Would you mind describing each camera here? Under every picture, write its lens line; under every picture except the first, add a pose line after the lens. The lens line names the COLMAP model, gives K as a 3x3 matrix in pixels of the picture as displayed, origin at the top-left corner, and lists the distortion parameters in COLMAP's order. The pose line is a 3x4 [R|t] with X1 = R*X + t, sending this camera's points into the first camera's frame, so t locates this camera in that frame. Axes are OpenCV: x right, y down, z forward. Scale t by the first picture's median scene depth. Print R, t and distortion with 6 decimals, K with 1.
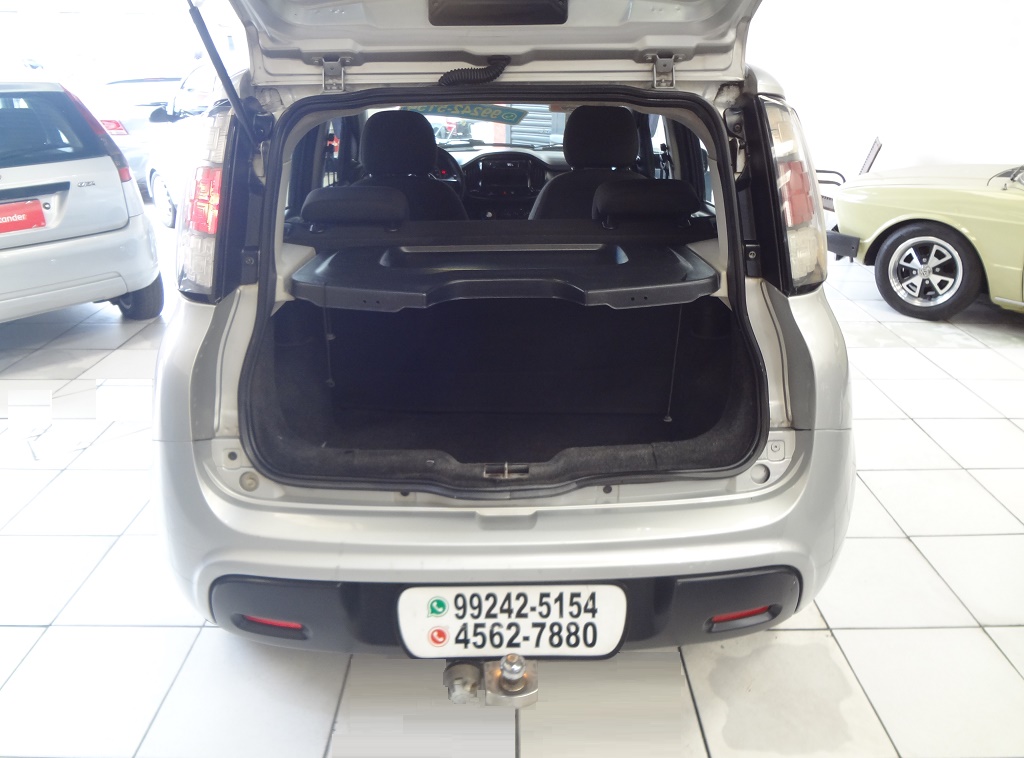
lens RADIAL K [[771.1, 0, 502.4], [0, 771.1, 384.5], [0, 0, 1]] dist [-0.035420, 0.001266]
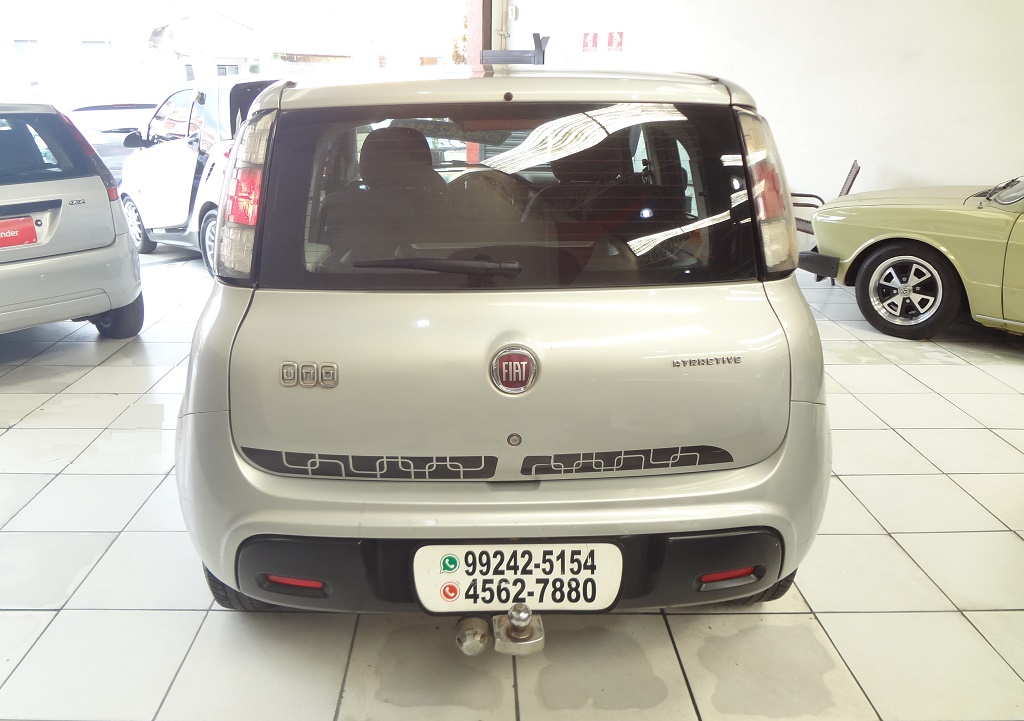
lens RADIAL K [[815.6, 0, 466.5], [0, 815.6, 363.5], [0, 0, 1]] dist [-0.056671, 0.031729]
pose [[0.999983, 0.001449, -0.005637, -0.046908], [-0.001857, 0.997327, -0.073046, 0.077970], [0.005516, 0.073055, 0.997313, -0.148301]]
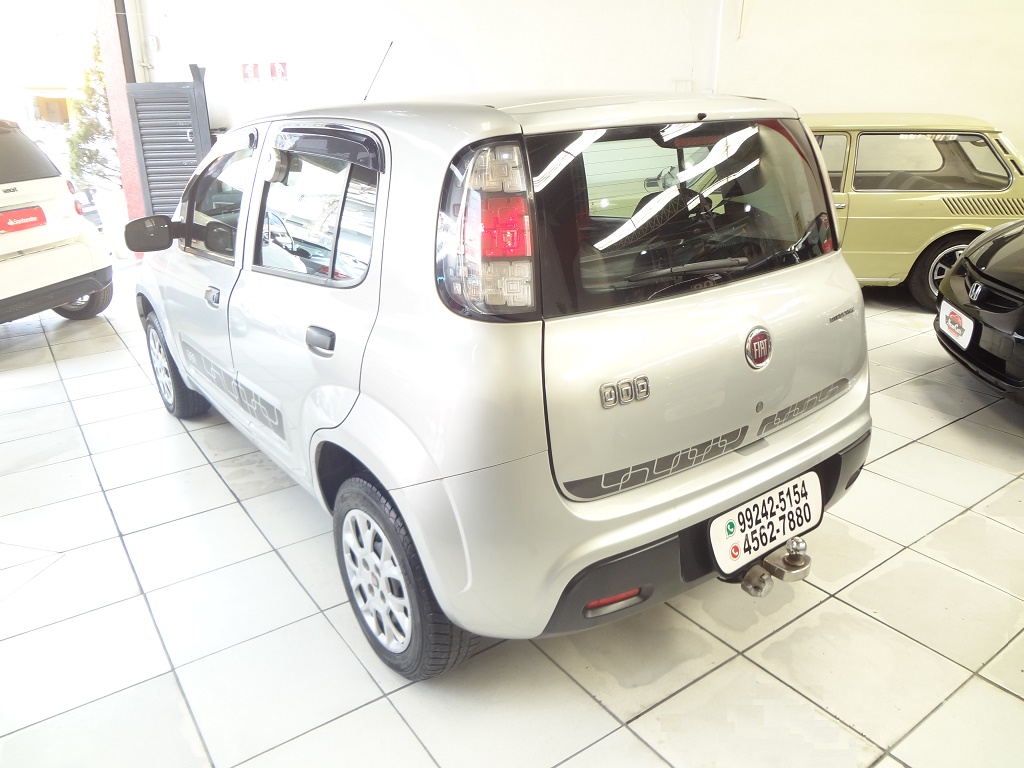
lens RADIAL K [[765.1, 0, 507.8], [0, 765.1, 388.7], [0, 0, 1]] dist [-0.049721, 0.011068]
pose [[0.815510, -0.219793, 0.535382, -0.851296], [0.250157, 0.968067, 0.016379, -0.033382], [-0.521885, 0.120573, 0.844451, 0.106361]]
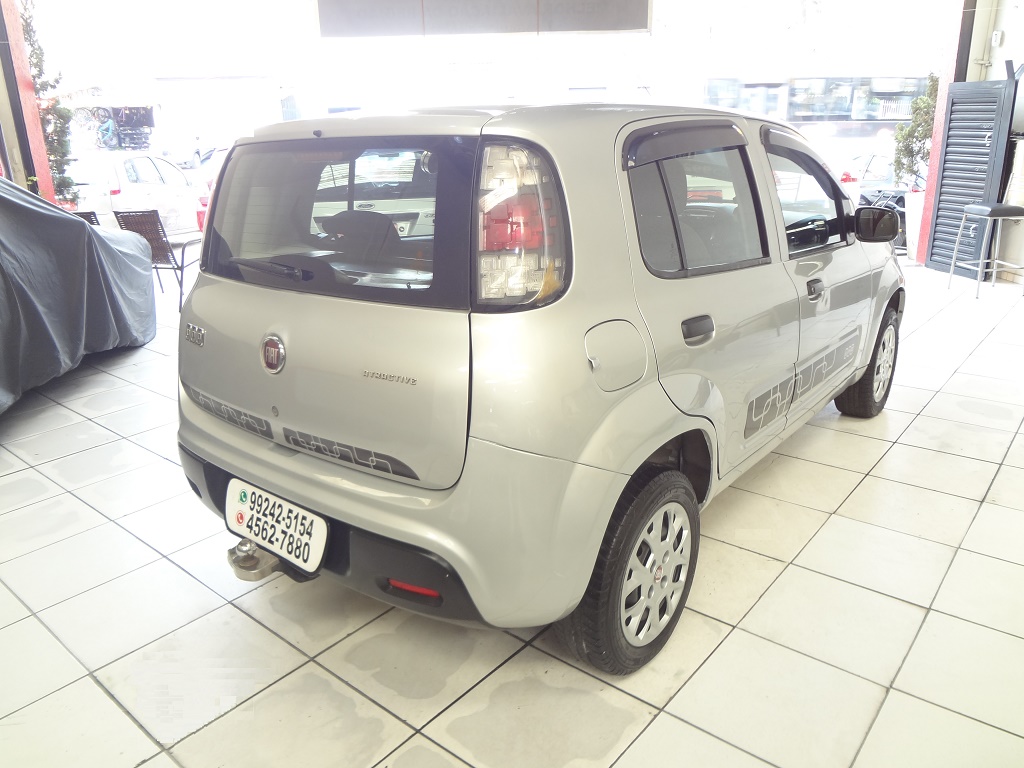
lens RADIAL K [[765.1, 0, 505.7], [0, 765.1, 379.4], [0, 0, 1]] dist [-0.049721, 0.011068]
pose [[0.765250, 0.185002, -0.616577, 0.951419], [-0.233275, 0.972408, 0.002243, -0.030272], [0.599980, 0.142116, 0.787291, 0.139943]]
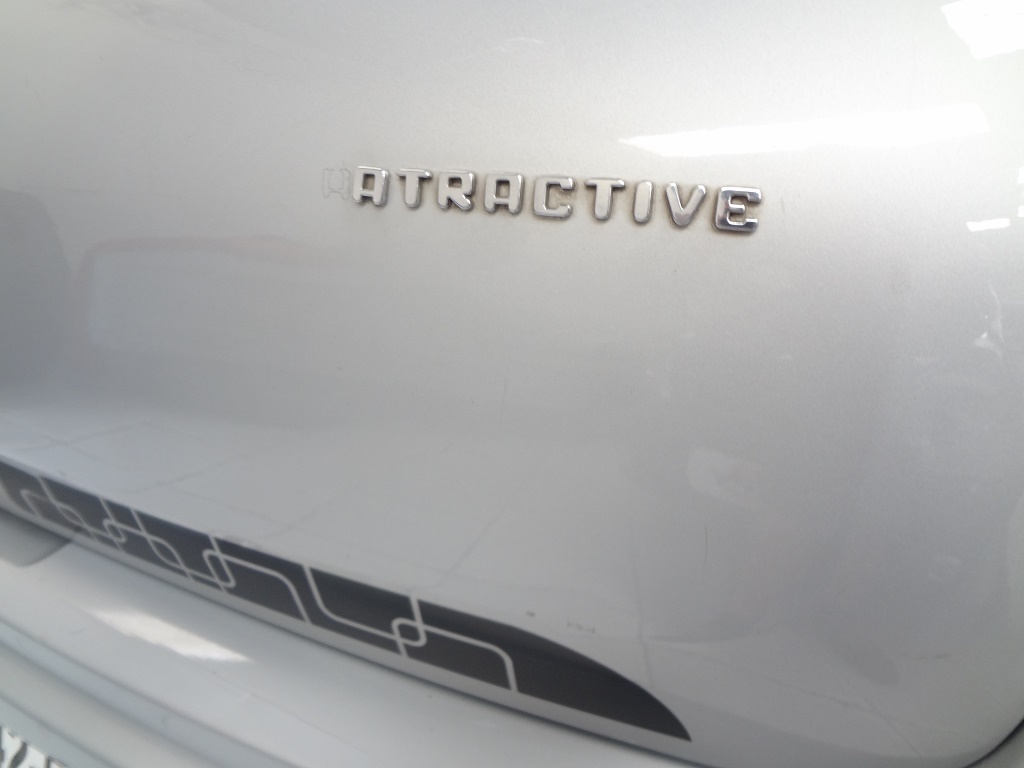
lens RADIAL K [[765.1, 0, 507.2], [0, 765.1, 383.6], [0, 0, 1]] dist [-0.049721, 0.011068]
pose [[0.866918, 0.214036, -0.450157, 0.307334], [-0.197604, 0.976690, 0.083839, 0.029625], [0.457609, 0.016272, 0.889005, 0.677901]]
